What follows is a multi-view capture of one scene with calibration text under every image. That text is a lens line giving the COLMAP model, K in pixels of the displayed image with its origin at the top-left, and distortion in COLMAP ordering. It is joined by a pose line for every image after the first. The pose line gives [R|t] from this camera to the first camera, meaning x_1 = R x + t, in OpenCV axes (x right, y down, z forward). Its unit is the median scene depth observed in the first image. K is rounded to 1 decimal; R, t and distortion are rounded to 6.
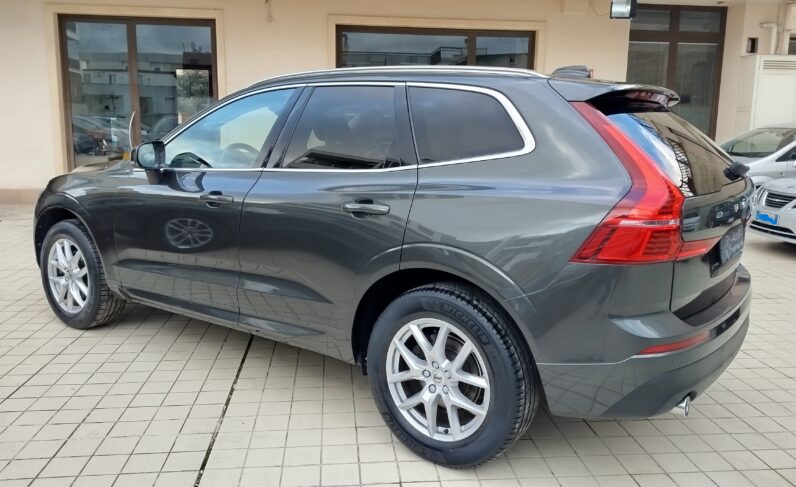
lens RADIAL K [[655.7, 0, 399.2], [0, 655.7, 249.1], [0, 0, 1]] dist [0.048197, -0.007261]
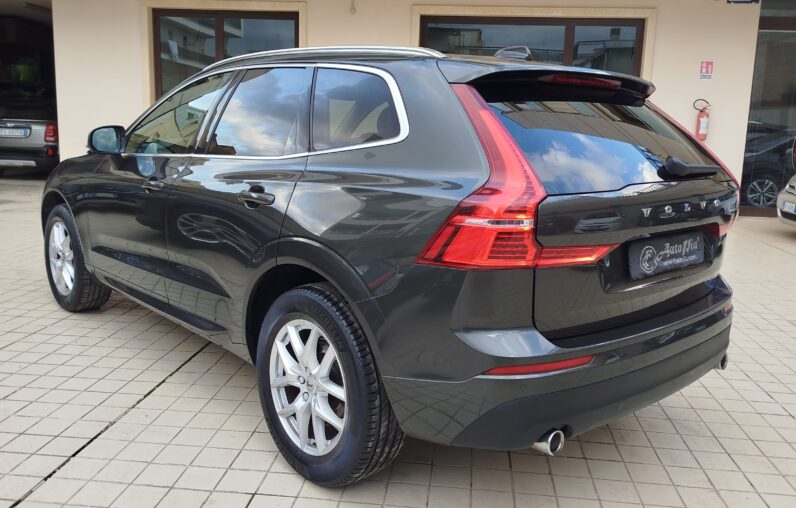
lens RADIAL K [[695.2, 0, 395.8], [0, 695.2, 254.9], [0, 0, 1]] dist [0.056626, -0.069619]
pose [[0.978477, 0.054632, -0.198993, 0.344372], [-0.055310, 0.998467, 0.002156, 0.006203], [0.198805, 0.008897, 0.979999, 0.068516]]
